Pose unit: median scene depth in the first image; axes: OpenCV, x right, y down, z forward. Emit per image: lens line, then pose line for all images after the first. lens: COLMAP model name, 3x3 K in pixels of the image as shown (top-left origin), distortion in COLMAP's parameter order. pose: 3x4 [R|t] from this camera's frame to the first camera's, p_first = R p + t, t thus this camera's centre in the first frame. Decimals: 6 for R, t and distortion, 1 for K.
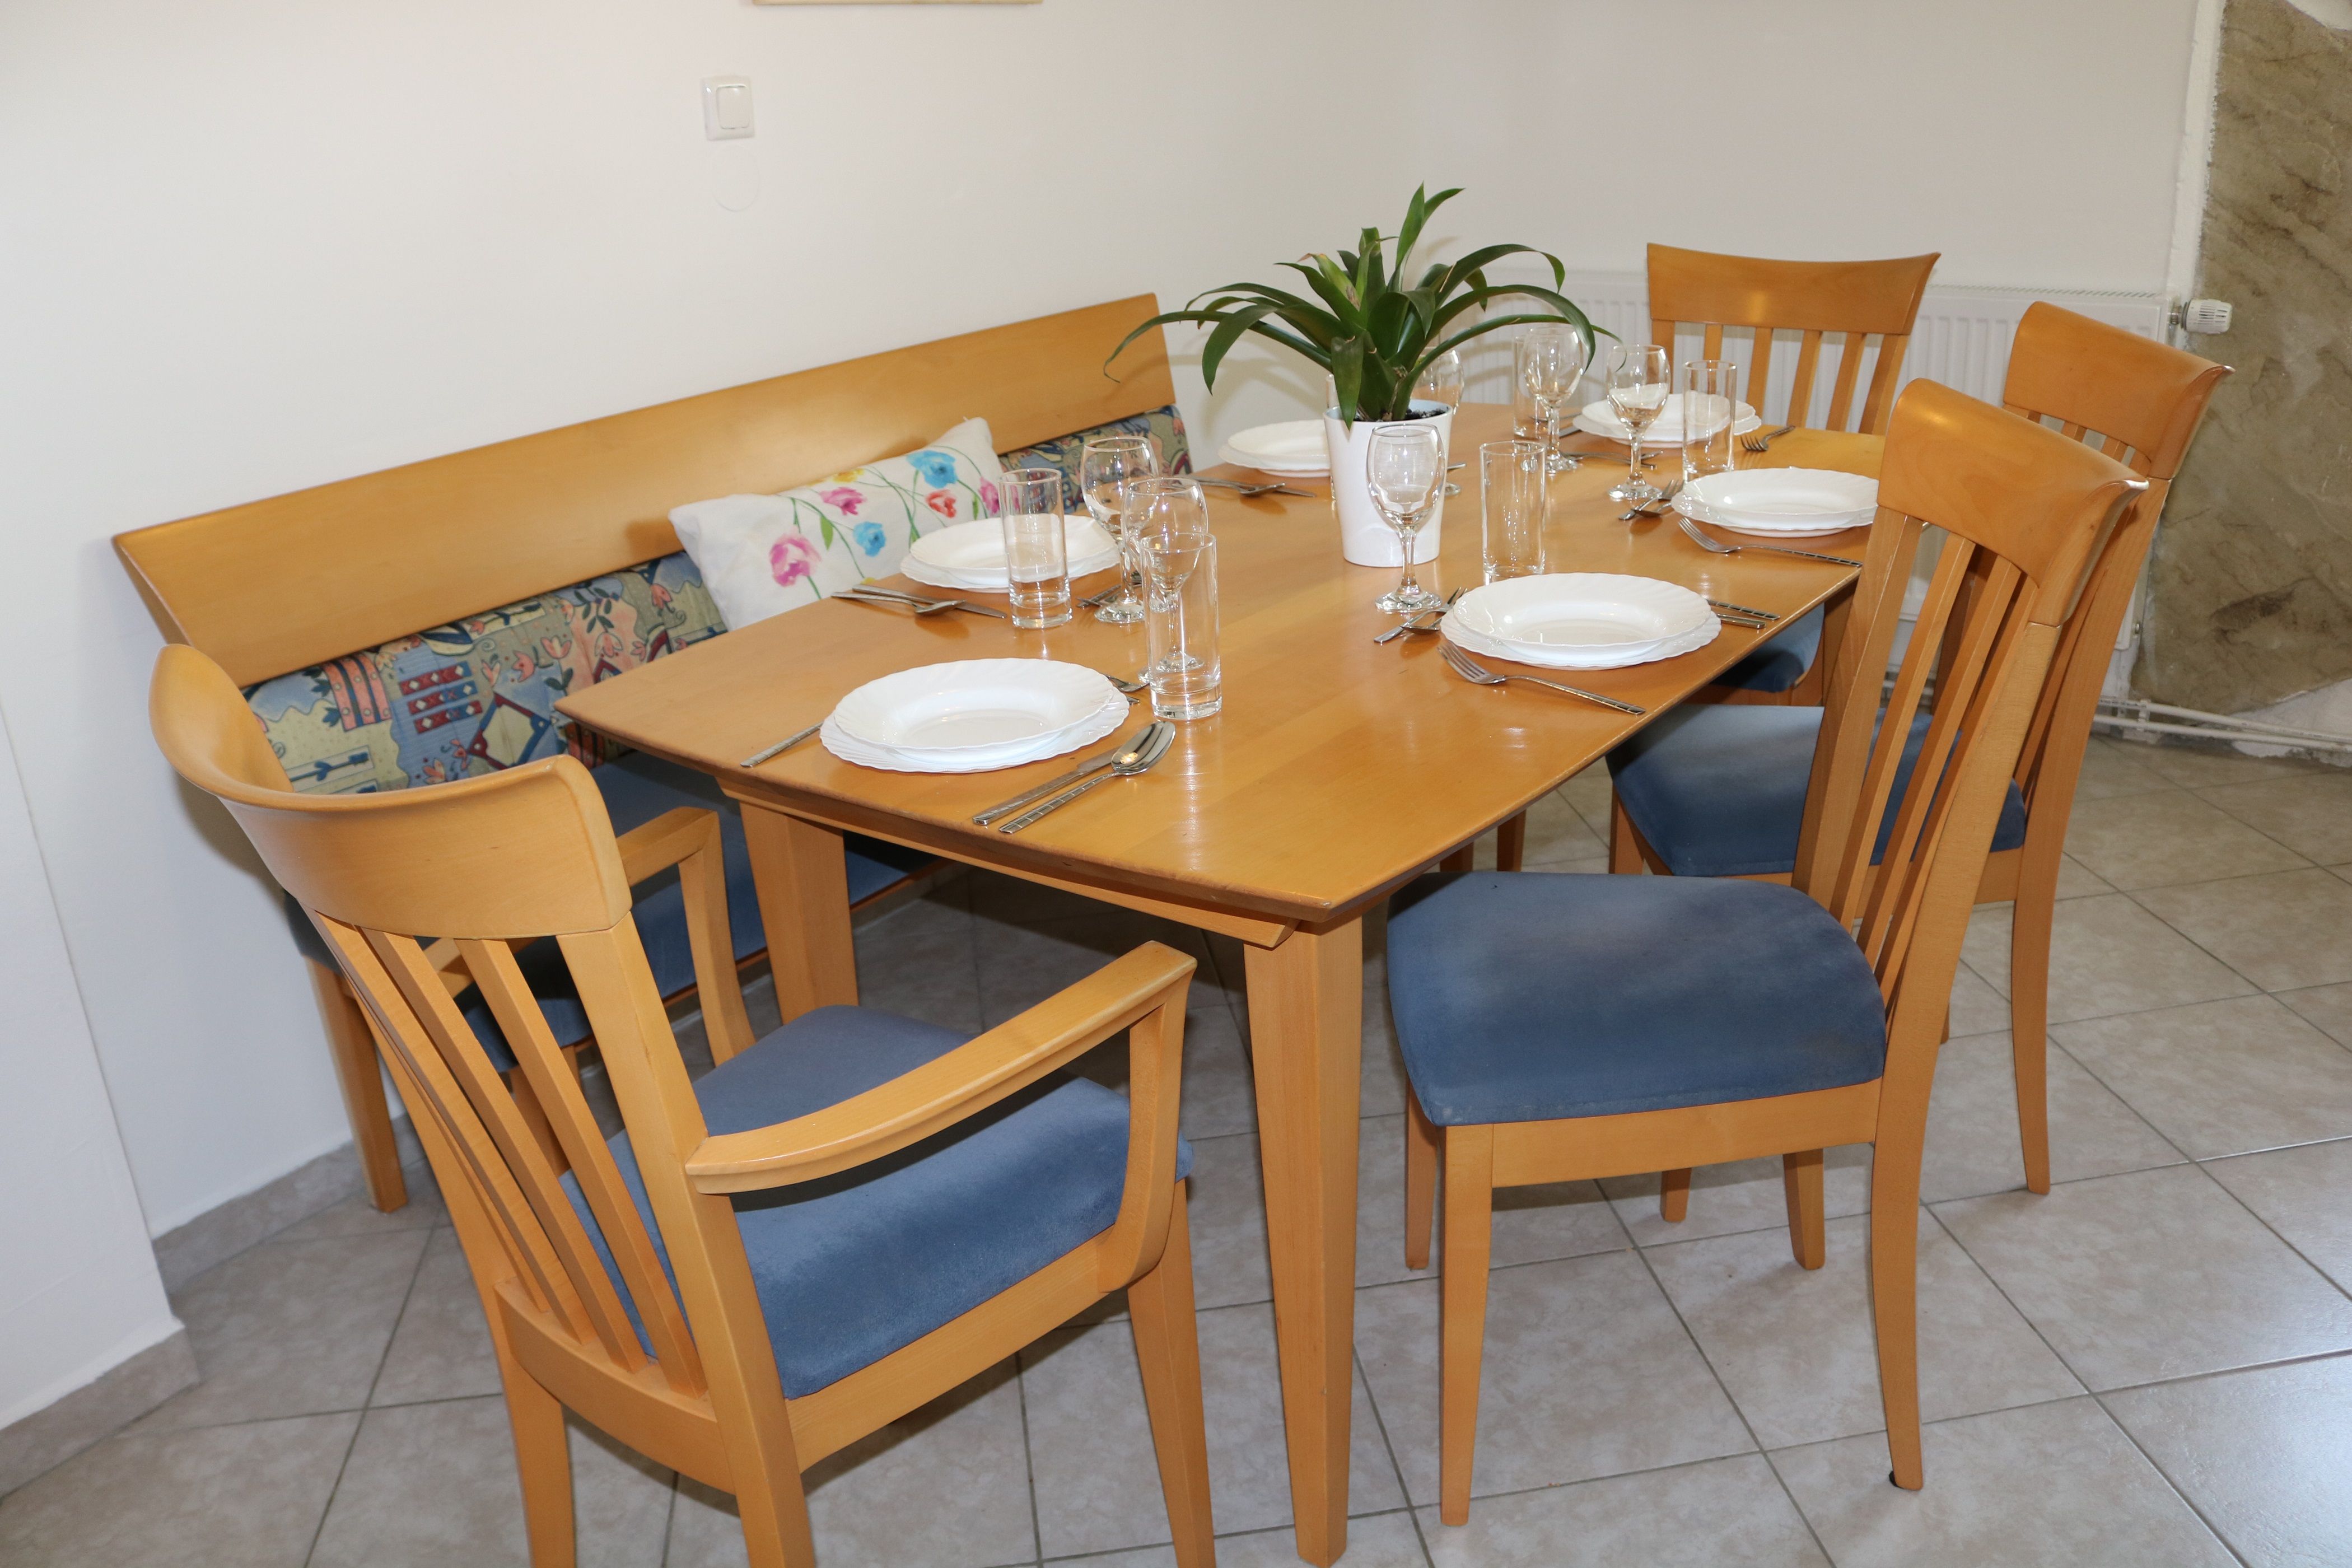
lens RADIAL K [[1969.5, 0, 1176.0], [0, 1969.5, 784.0], [0, 0, 1]] dist [-0.131009, 0.134571]
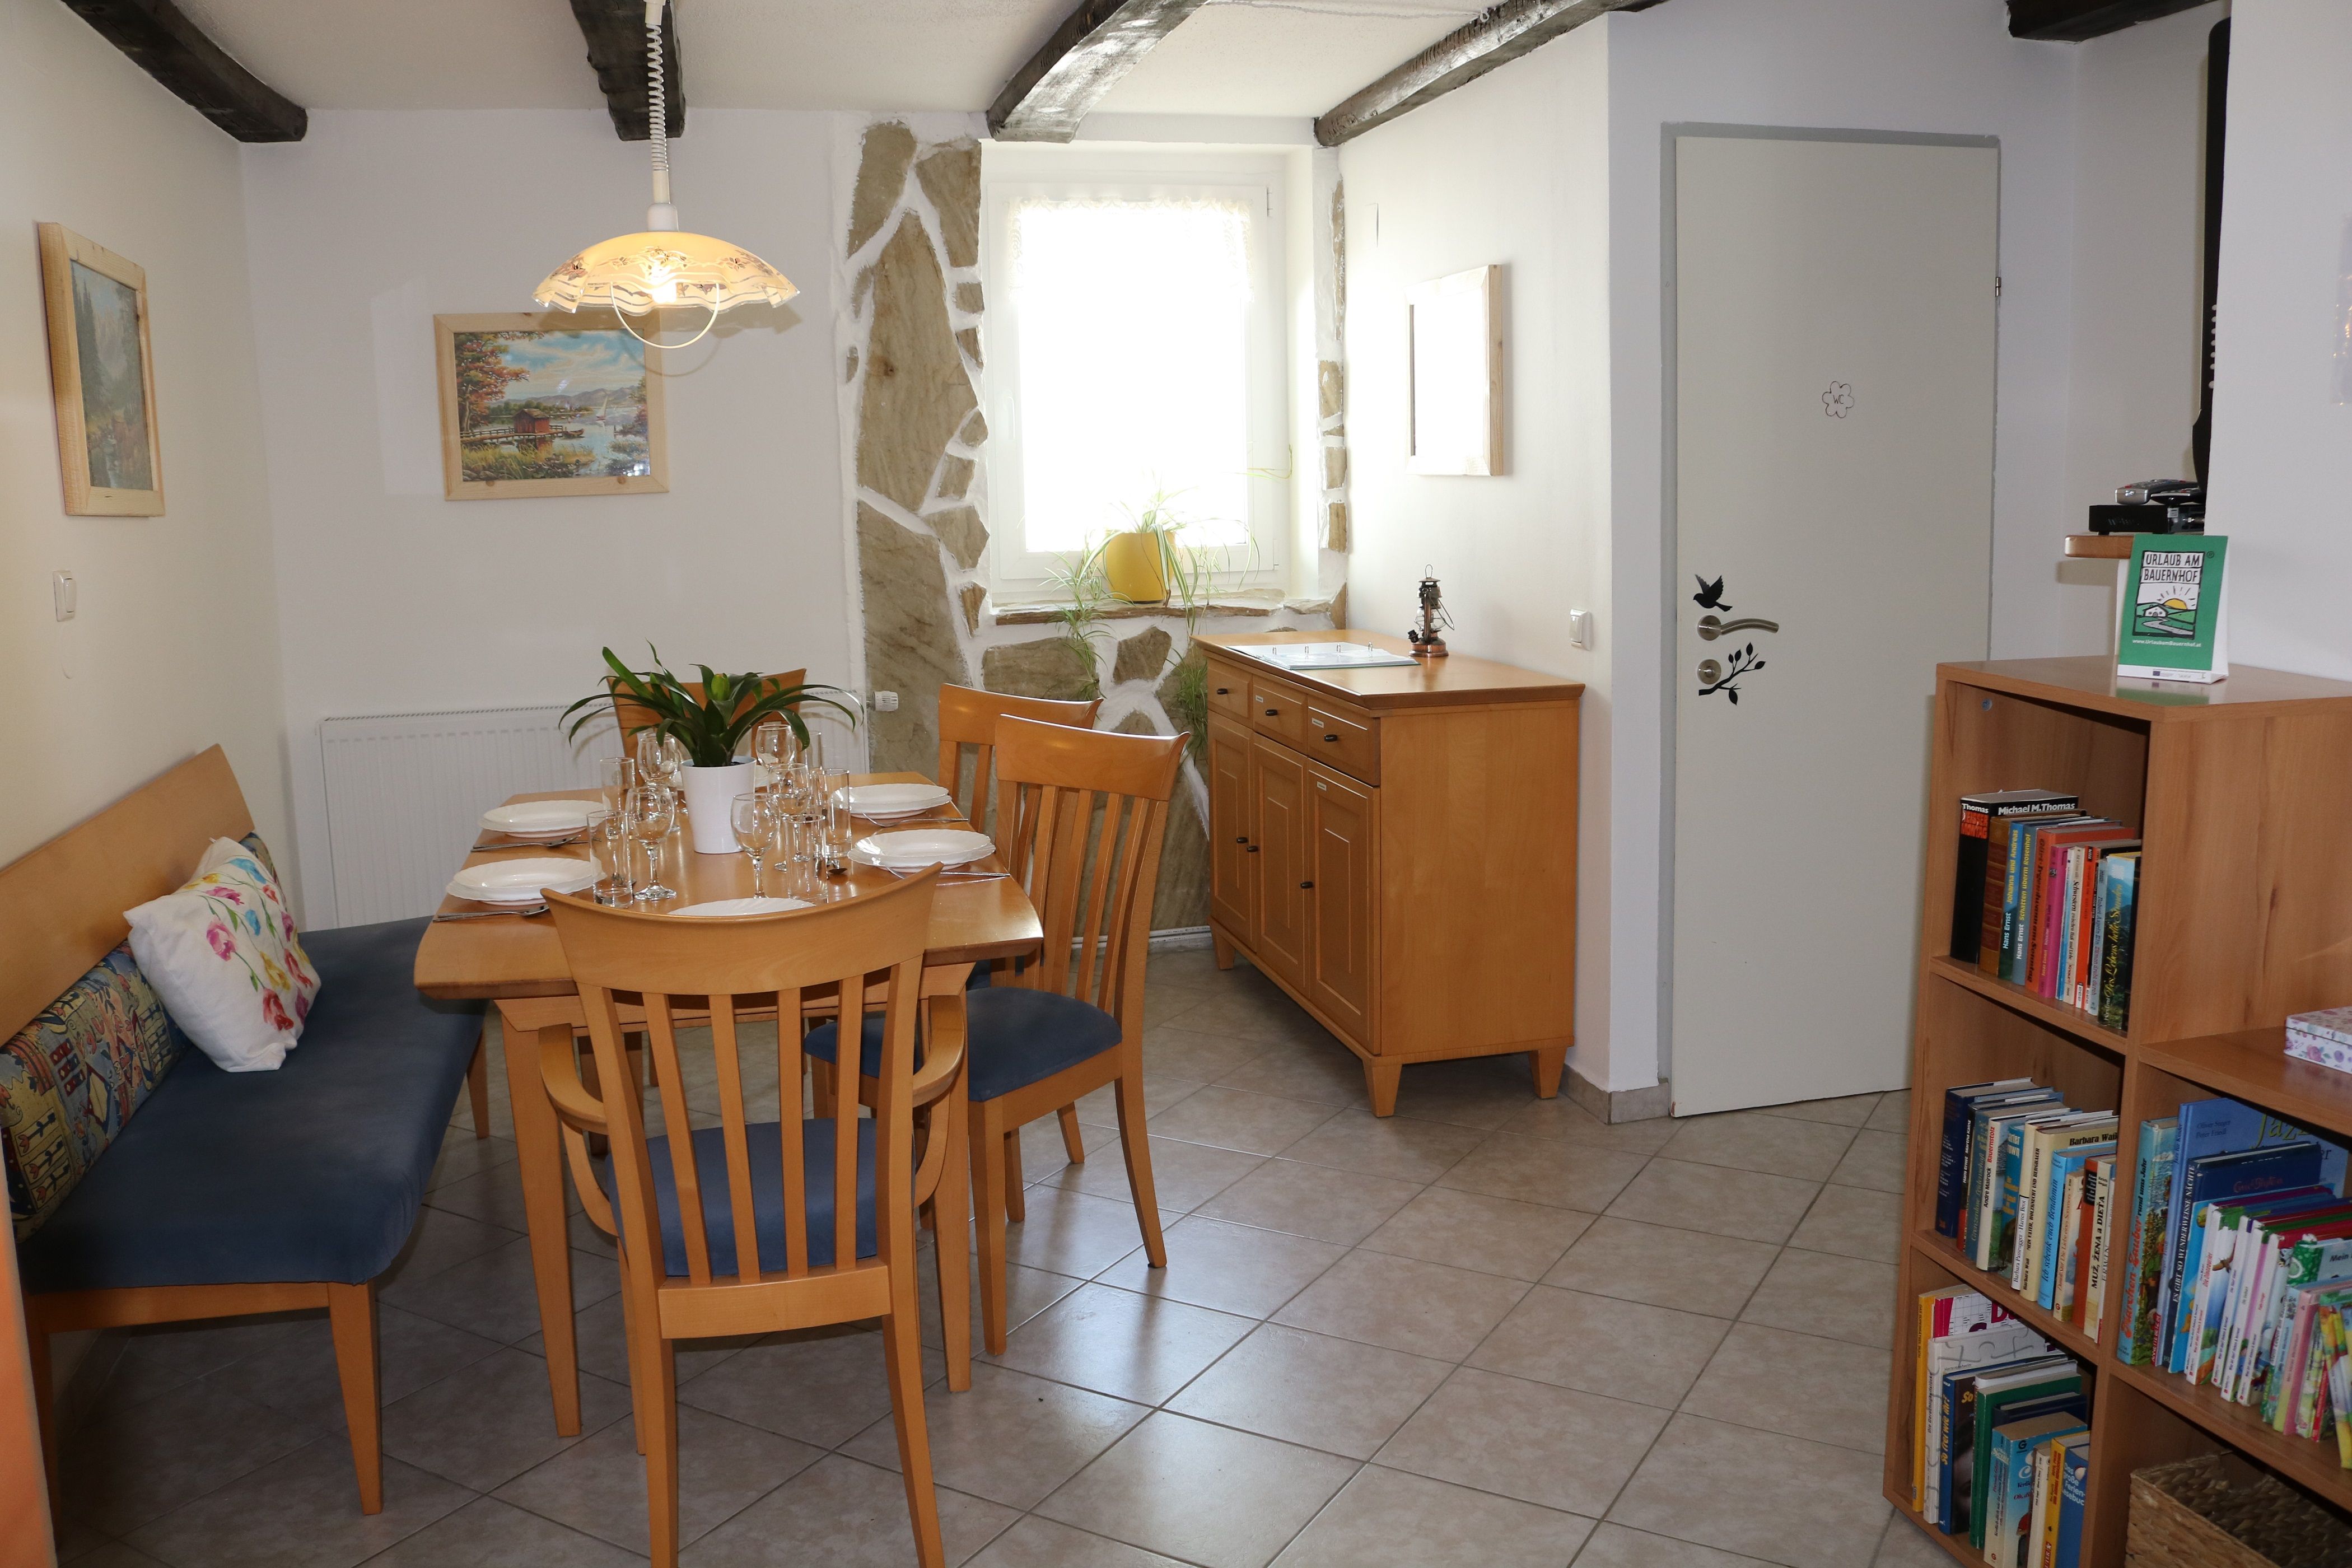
lens RADIAL K [[1969.5, 0, 1176.0], [0, 1969.5, 784.0], [0, 0, 1]] dist [-0.131009, 0.134571]
pose [[0.626370, -0.089106, 0.774417, -0.613549], [0.275214, 0.954749, -0.112745, 0.078498], [-0.729327, 0.283751, 0.622549, -0.195217]]
